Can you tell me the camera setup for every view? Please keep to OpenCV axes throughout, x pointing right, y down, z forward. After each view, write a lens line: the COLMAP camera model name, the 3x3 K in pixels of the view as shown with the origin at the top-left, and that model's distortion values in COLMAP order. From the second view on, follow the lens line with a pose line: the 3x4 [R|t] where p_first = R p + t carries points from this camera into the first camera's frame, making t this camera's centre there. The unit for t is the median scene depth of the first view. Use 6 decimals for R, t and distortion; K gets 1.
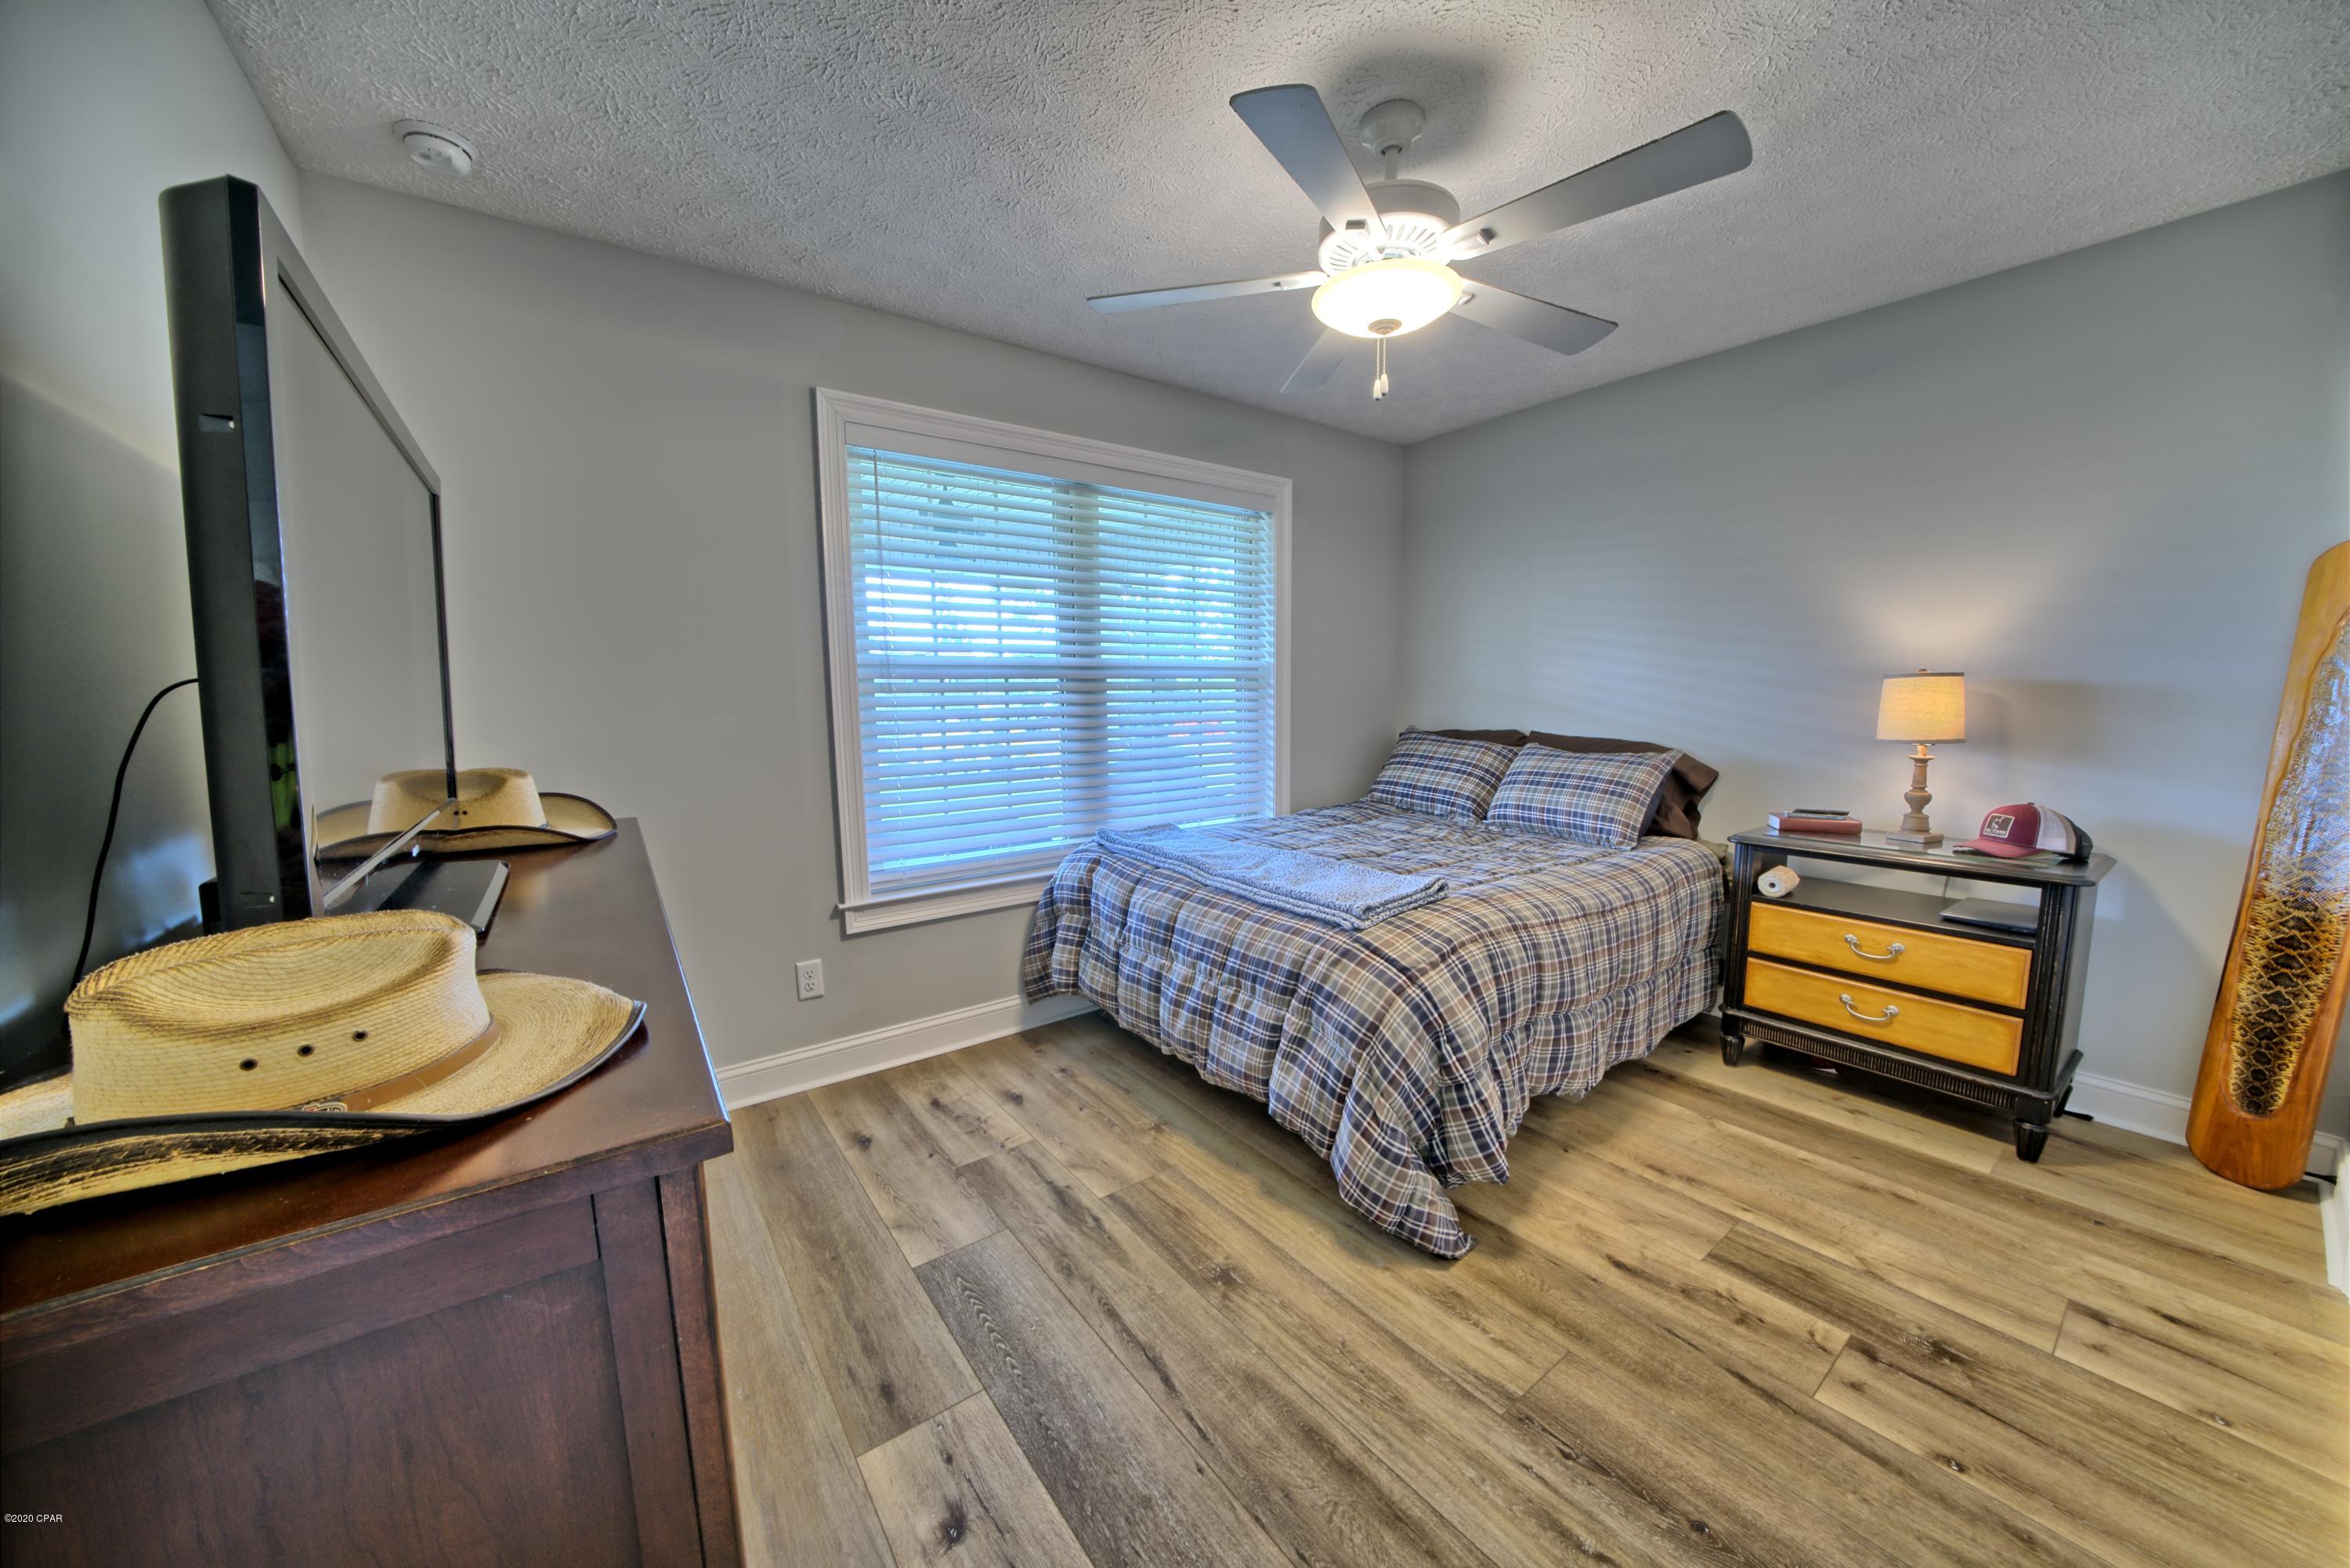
lens RADIAL K [[810.6, 0, 1168.3], [0, 810.6, 783.9], [0, 0, 1]] dist [-0.025635, 0.002131]
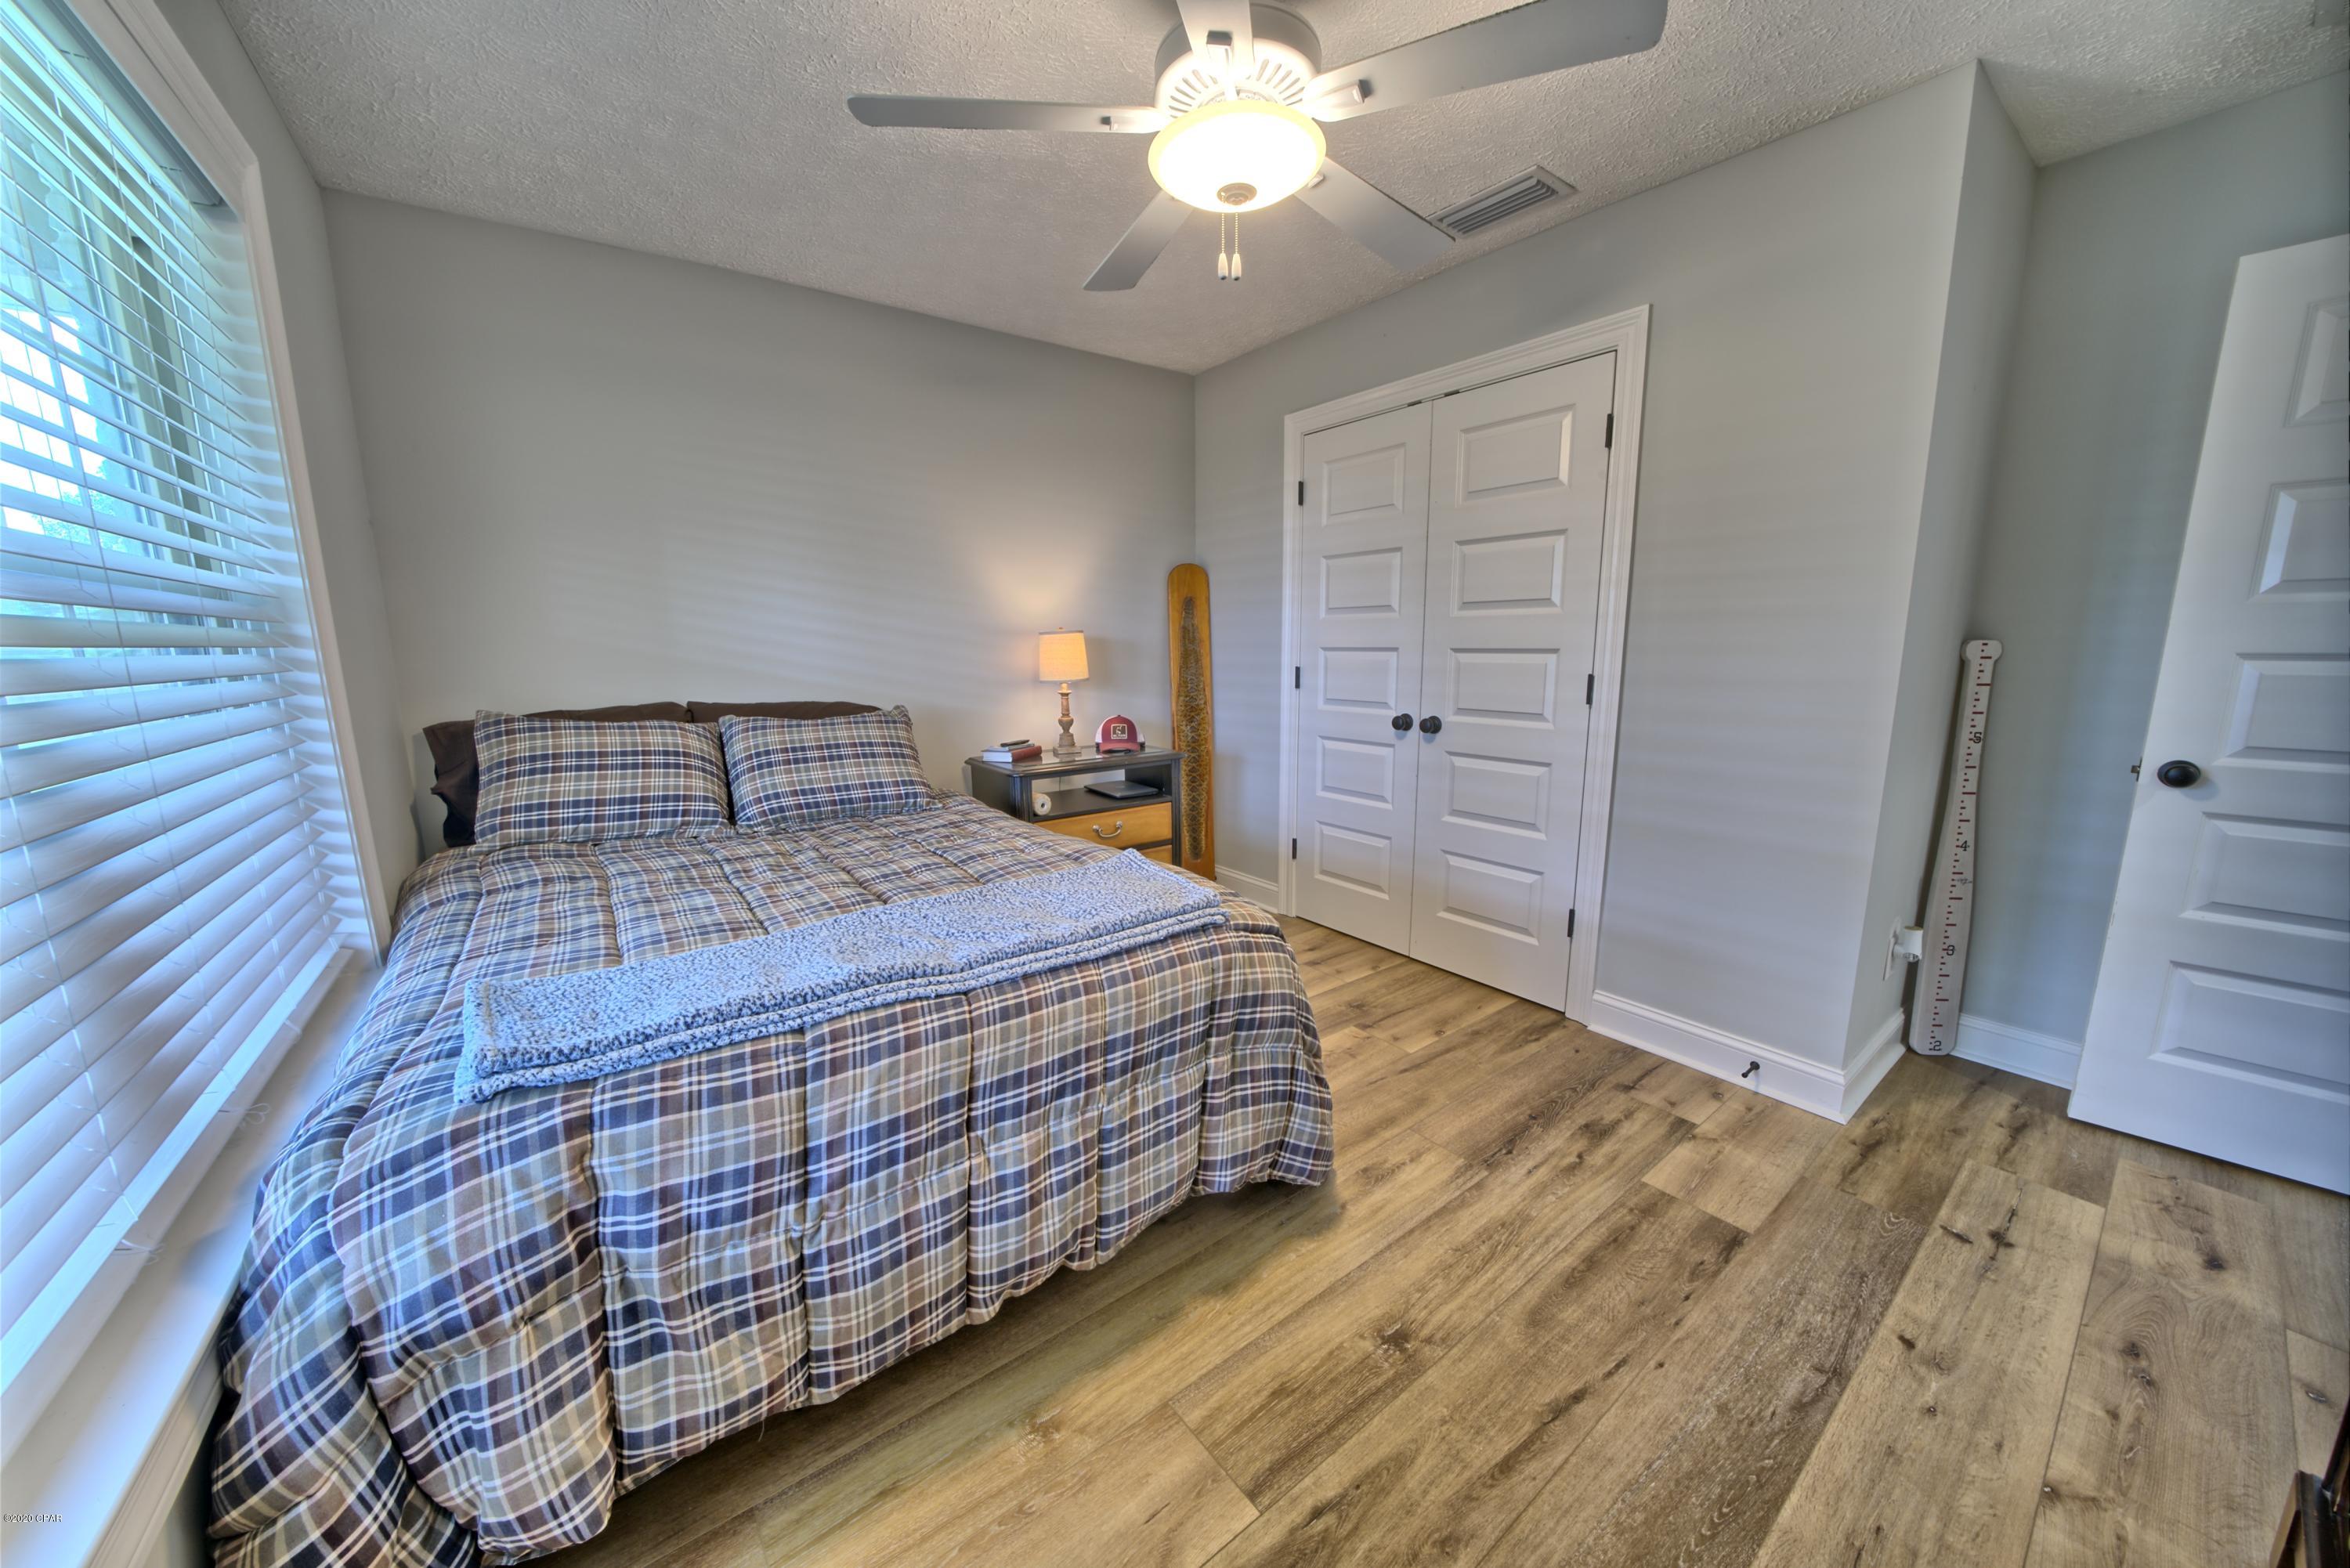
lens RADIAL K [[810.6, 0, 1168.3], [0, 810.6, 783.9], [0, 0, 1]] dist [-0.025635, 0.002131]
pose [[-0.008675, -0.164128, 0.986401, -0.547874], [0.125352, 0.978478, 0.163912, -0.100302], [-0.992074, 0.125069, 0.012086, 0.964892]]
